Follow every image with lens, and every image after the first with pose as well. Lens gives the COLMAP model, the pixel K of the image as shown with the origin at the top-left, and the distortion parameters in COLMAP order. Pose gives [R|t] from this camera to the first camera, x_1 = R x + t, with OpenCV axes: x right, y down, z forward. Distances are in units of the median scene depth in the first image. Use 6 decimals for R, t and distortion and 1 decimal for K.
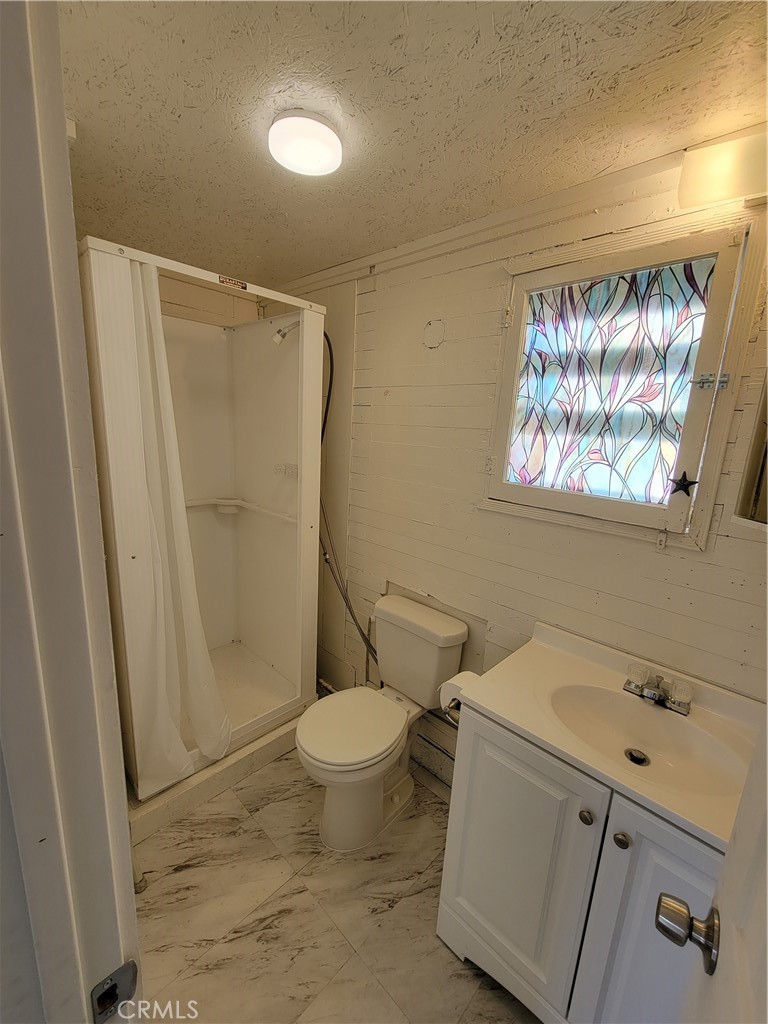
lens RADIAL K [[417.5, 0, 388.2], [0, 417.5, 513.0], [0, 0, 1]] dist [-0.000735, -0.002041]
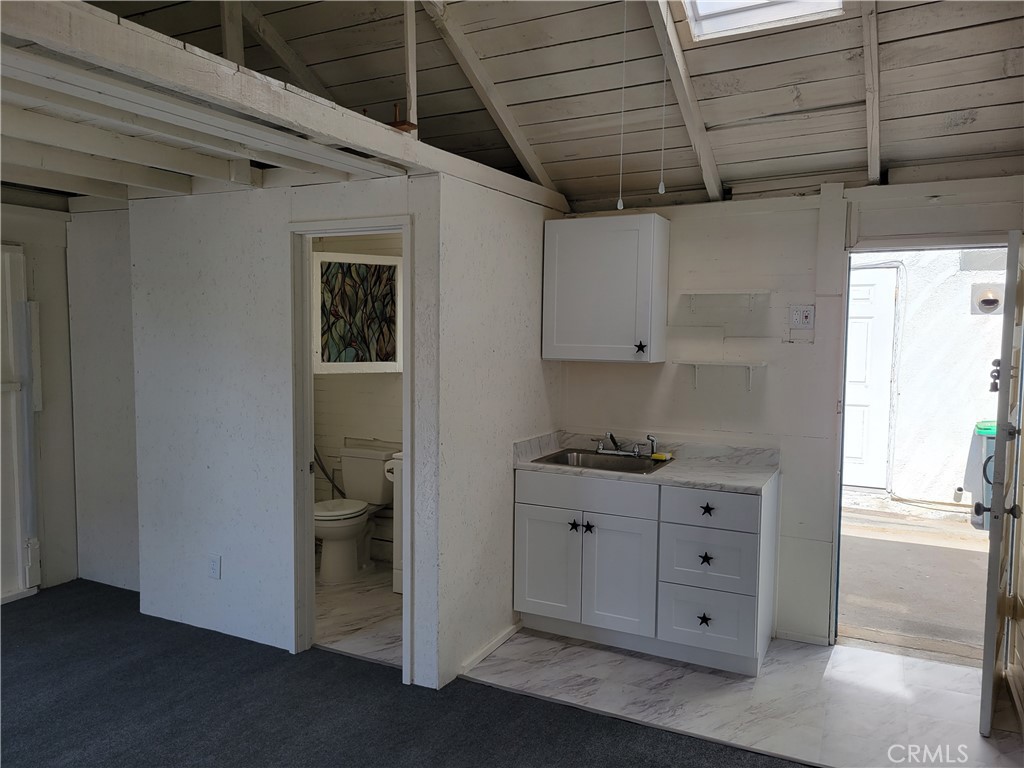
lens RADIAL K [[771.5, 0, 507.1], [0, 771.5, 385.3], [0, 0, 1]] dist [0.033842, -0.020233]
pose [[0.954451, -0.067333, 0.290671, -0.358738], [0.099332, 0.990339, -0.096759, 0.457025], [-0.281348, 0.121225, 0.951918, -2.690181]]
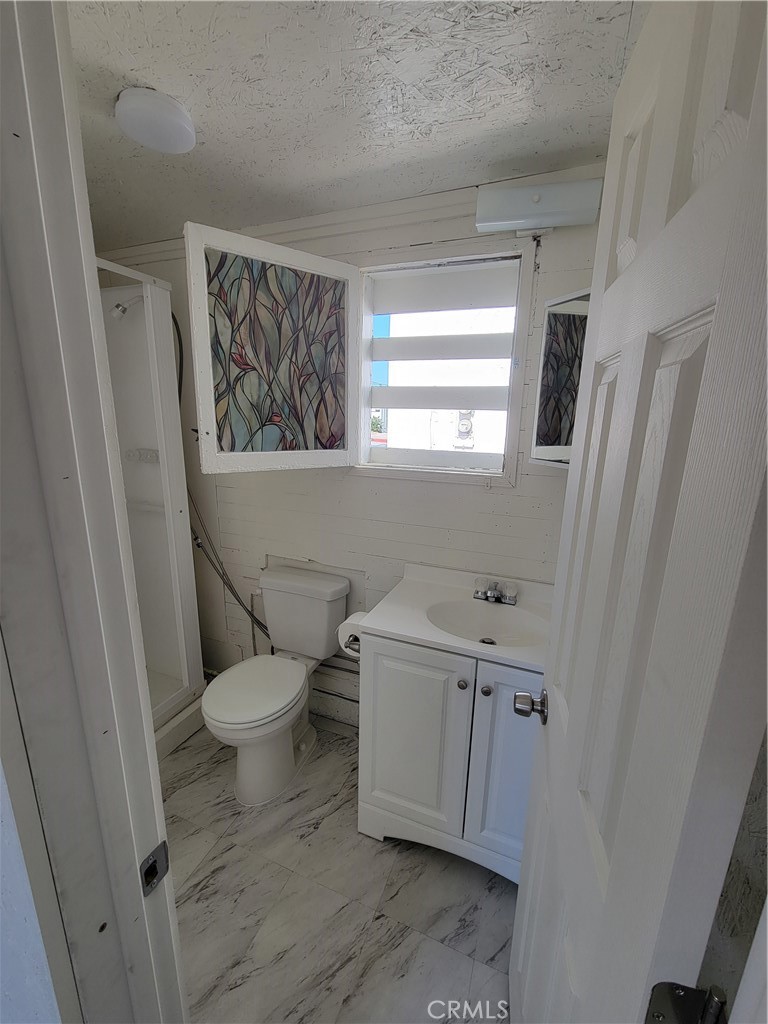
lens RADIAL K [[417.5, 0, 389.1], [0, 417.5, 511.8], [0, 0, 1]] dist [-0.000735, -0.002041]
pose [[0.926664, -0.116964, 0.357230, -0.120312], [0.103866, 0.993030, 0.055707, 0.045113], [-0.361256, -0.014518, 0.932354, -0.129183]]
